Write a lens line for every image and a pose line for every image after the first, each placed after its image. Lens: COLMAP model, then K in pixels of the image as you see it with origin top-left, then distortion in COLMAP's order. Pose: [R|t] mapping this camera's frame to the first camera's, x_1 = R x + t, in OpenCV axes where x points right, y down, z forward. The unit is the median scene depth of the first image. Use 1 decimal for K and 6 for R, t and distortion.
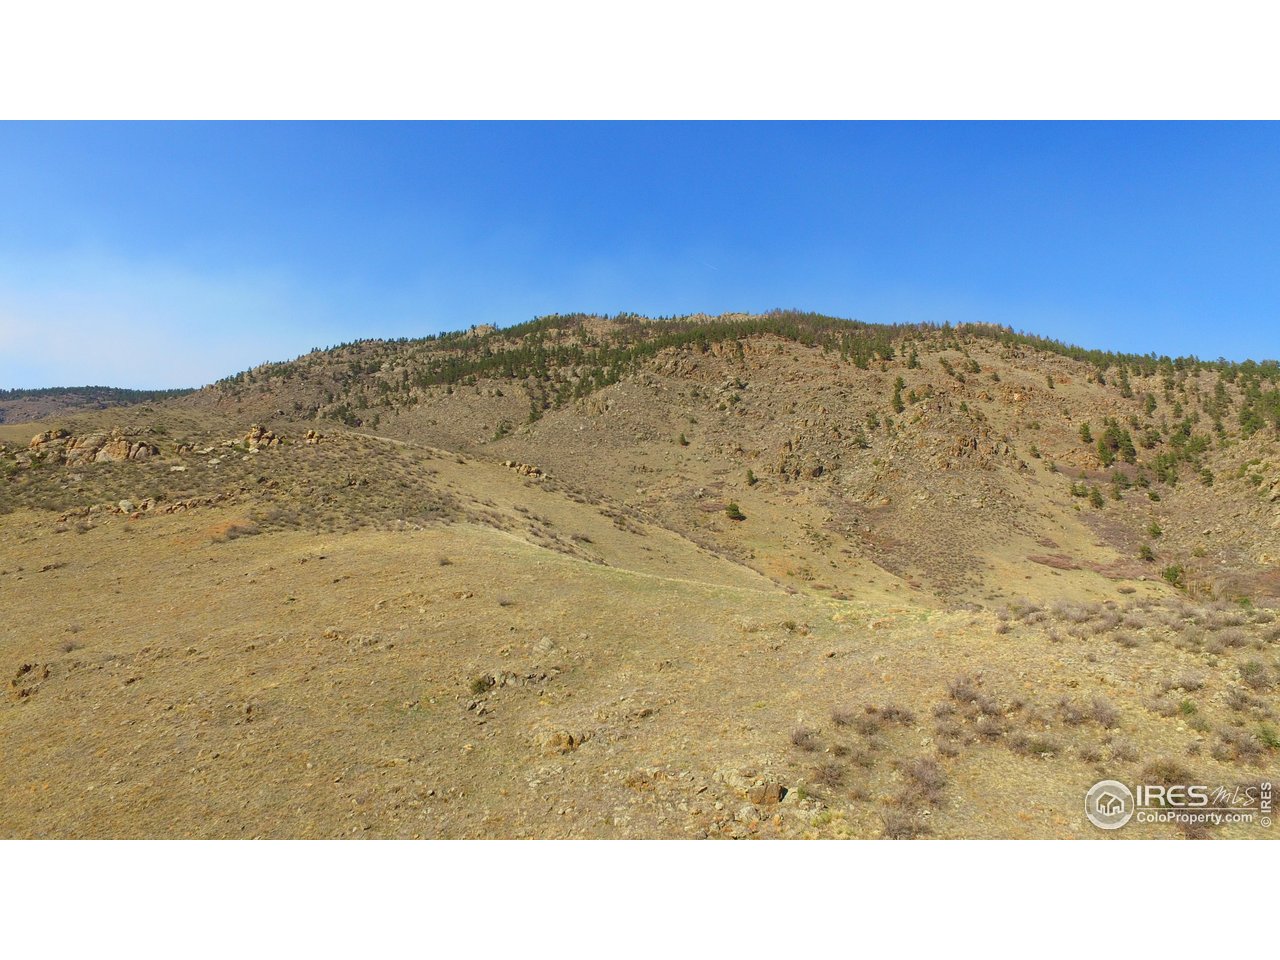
lens RADIAL K [[753.7, 0, 637.9], [0, 753.7, 486.4], [0, 0, 1]] dist [-0.110813, 0.074892]
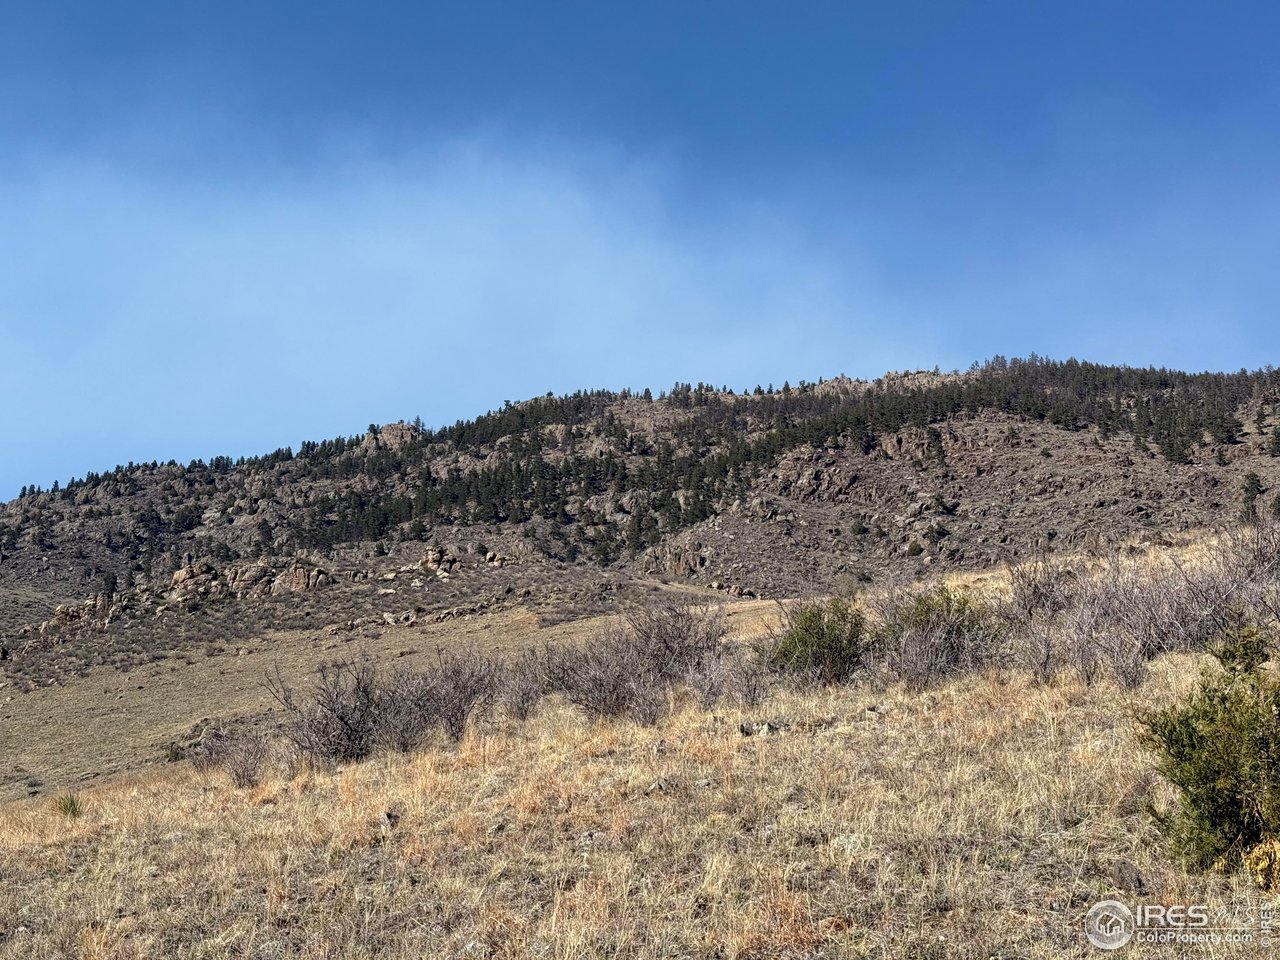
lens RADIAL K [[1810.8, 0, 640.8], [0, 1810.8, 479.3], [0, 0, 1]] dist [0.216570, -0.418657]
pose [[0.998364, -0.056308, -0.009891, -0.055612], [0.053795, 0.983822, -0.170880, 0.046857], [0.019353, 0.170068, 0.985242, -0.242242]]
